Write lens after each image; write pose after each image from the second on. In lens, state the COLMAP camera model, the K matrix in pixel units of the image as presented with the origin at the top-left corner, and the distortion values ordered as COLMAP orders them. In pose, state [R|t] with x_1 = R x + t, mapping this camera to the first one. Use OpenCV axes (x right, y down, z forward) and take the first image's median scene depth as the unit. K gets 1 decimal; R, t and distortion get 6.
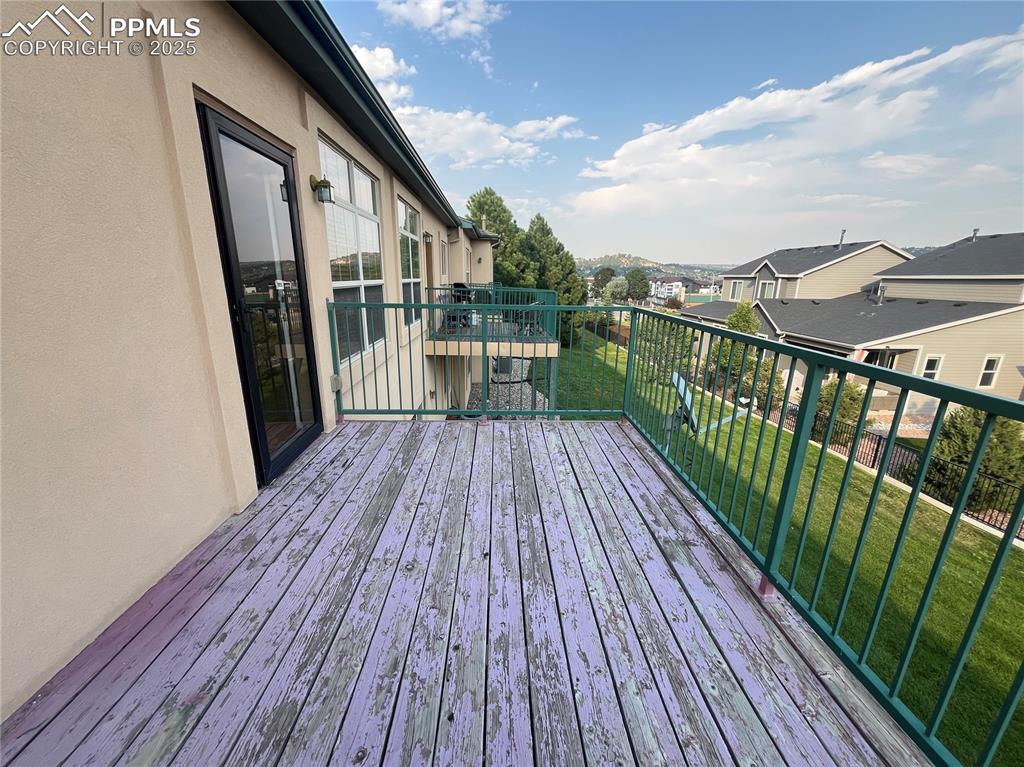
lens RADIAL K [[411.4, 0, 510.9], [0, 411.4, 387.3], [0, 0, 1]] dist [-0.009019, 0.001450]
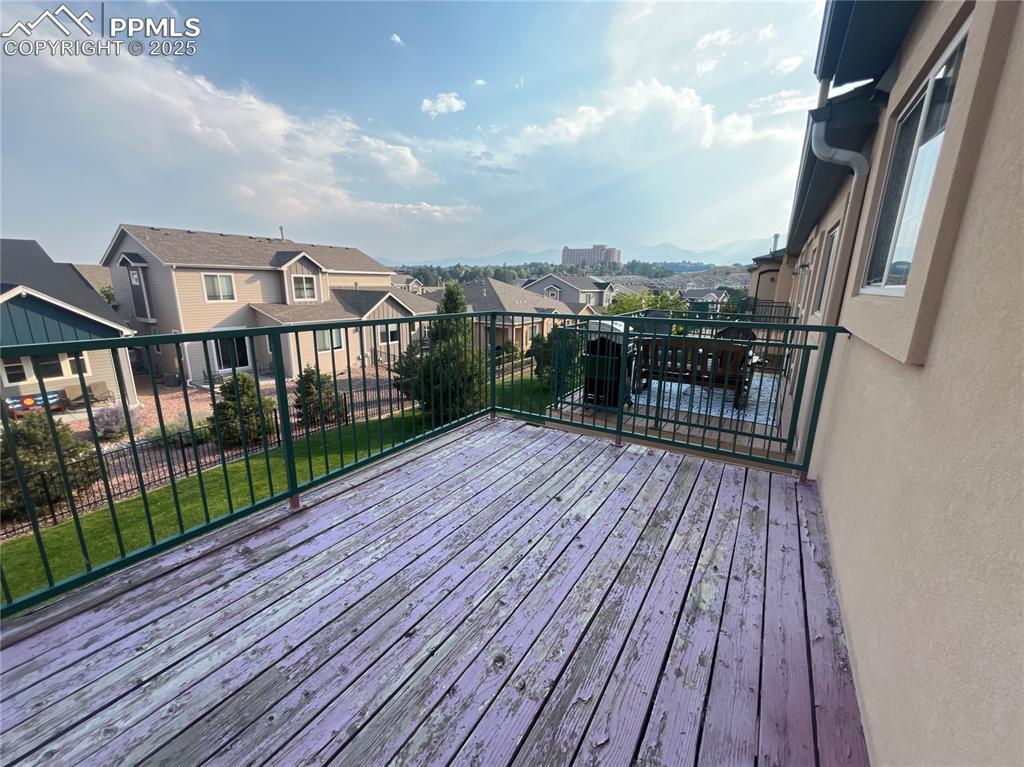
lens RADIAL K [[411.4, 0, 509.0], [0, 411.4, 387.1], [0, 0, 1]] dist [-0.009019, 0.001450]
pose [[-0.824592, -0.166112, 0.540791, -0.618856], [0.121890, 0.881303, 0.456562, -0.375613], [-0.552440, 0.442394, -0.706468, 1.370439]]
